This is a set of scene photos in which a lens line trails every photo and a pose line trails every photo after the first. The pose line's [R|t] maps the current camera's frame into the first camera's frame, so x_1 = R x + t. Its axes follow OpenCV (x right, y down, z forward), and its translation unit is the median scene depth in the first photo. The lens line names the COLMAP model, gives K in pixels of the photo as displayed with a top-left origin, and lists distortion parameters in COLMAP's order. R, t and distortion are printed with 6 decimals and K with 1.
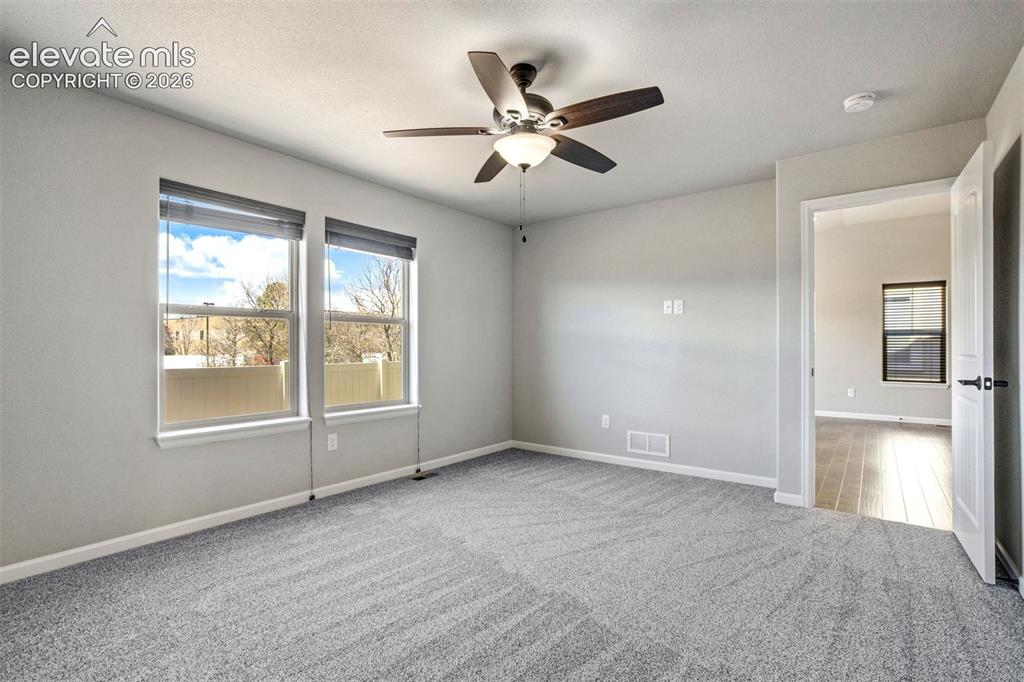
lens RADIAL K [[470.2, 0, 518.3], [0, 470.2, 351.3], [0, 0, 1]] dist [-0.015800, 0.000954]
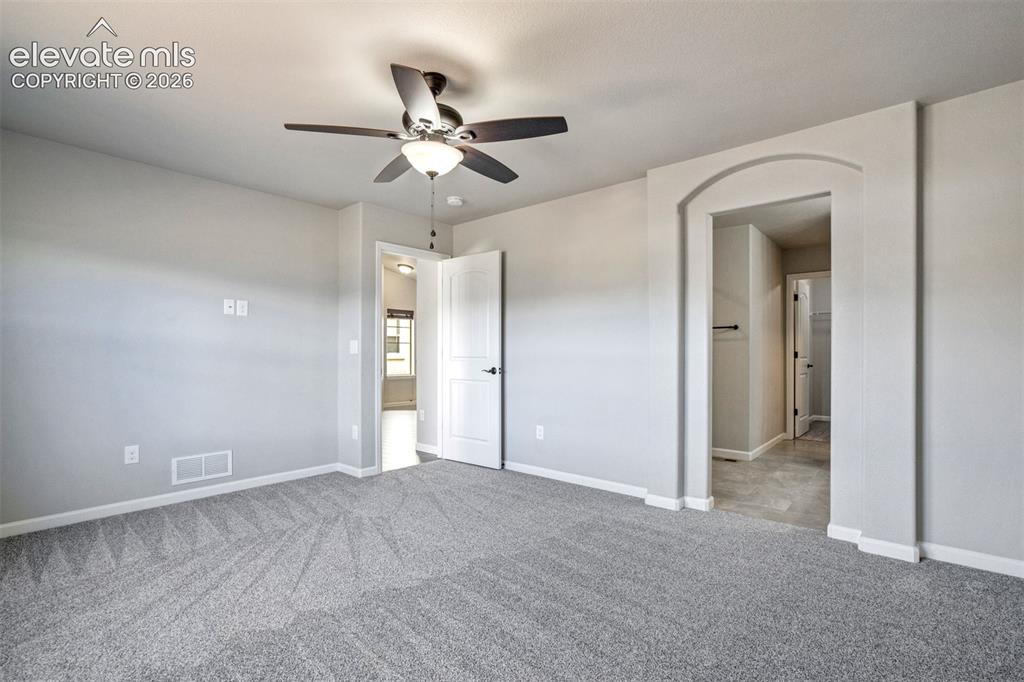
lens RADIAL K [[470.2, 0, 518.3], [0, 470.2, 351.3], [0, 0, 1]] dist [-0.015800, 0.000954]
pose [[0.081549, 0.001986, 0.996667, -0.600743], [0.006019, 0.999979, -0.002485, -0.004705], [-0.996651, 0.006202, 0.081535, 0.441836]]
